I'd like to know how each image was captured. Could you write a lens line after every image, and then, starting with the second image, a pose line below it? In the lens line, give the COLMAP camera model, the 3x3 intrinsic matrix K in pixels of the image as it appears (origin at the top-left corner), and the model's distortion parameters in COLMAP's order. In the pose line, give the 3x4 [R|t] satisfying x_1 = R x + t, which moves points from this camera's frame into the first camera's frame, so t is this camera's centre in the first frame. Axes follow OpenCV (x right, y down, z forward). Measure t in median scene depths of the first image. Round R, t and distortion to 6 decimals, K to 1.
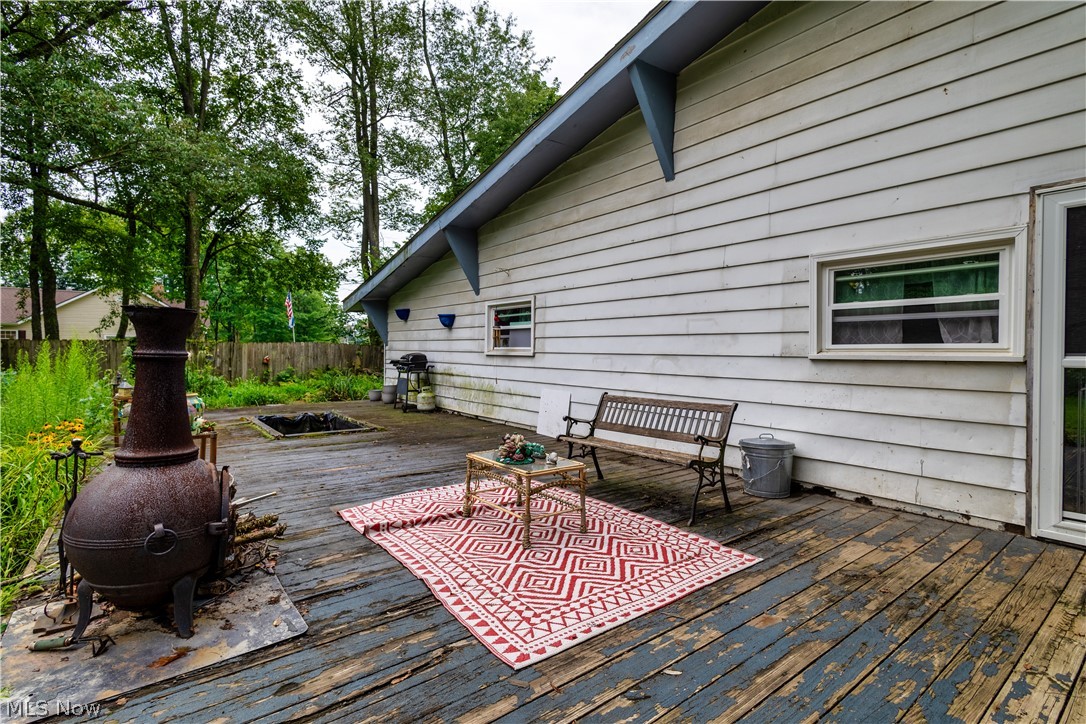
lens RADIAL K [[500.7, 0, 536.2], [0, 500.7, 355.6], [0, 0, 1]] dist [0.009409, -0.001555]
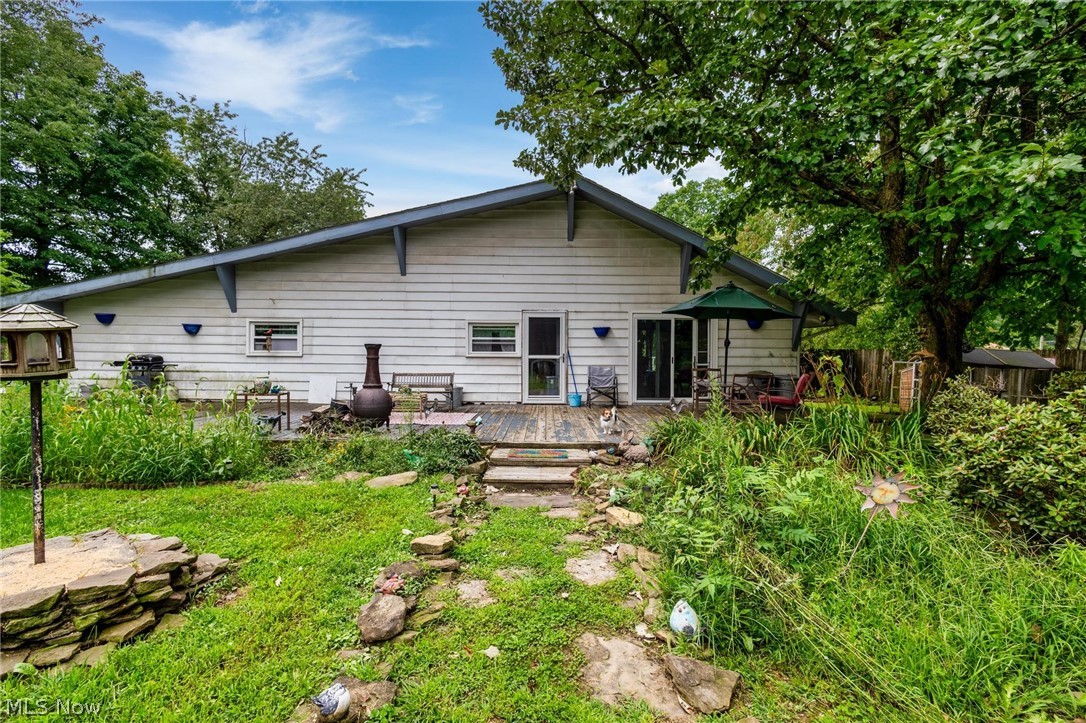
lens RADIAL K [[500.7, 0, 535.3], [0, 500.7, 357.7], [0, 0, 1]] dist [0.009409, -0.001555]
pose [[0.615720, -0.014360, 0.787834, -1.117799], [0.003609, 0.999875, 0.015404, -0.023388], [-0.787957, -0.006641, 0.615695, -0.808018]]
